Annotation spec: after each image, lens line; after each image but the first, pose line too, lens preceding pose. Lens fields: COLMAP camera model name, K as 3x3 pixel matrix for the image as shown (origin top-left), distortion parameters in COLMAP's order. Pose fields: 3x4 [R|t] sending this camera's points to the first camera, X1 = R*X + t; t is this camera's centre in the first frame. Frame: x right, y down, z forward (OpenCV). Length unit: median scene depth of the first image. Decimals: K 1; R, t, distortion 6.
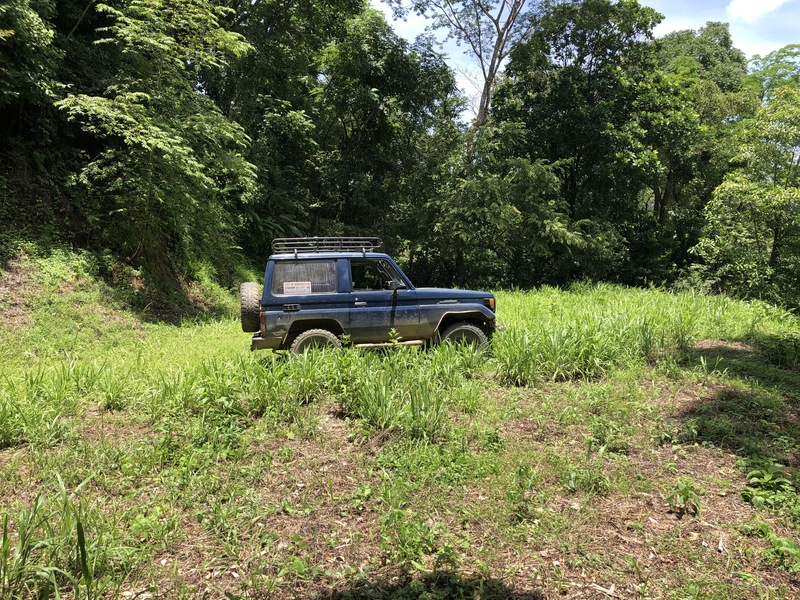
lens RADIAL K [[649.2, 0, 401.2], [0, 649.2, 294.5], [0, 0, 1]] dist [0.039966, -0.047945]
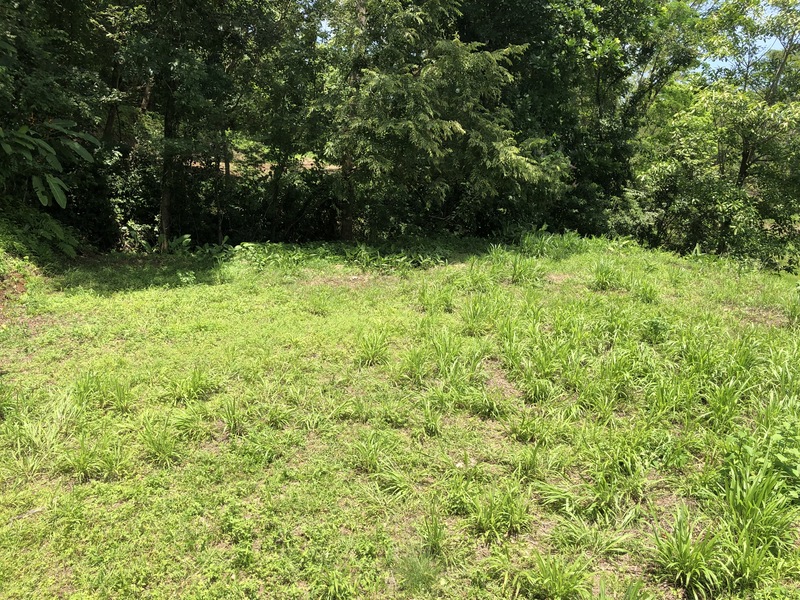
lens RADIAL K [[649.2, 0, 405.0], [0, 649.2, 295.2], [0, 0, 1]] dist [0.039966, -0.047945]
pose [[0.961655, -0.048550, 0.269932, -0.058798], [-0.000545, 0.983867, 0.178899, -0.093095], [-0.274262, -0.172186, 0.946114, 0.438154]]
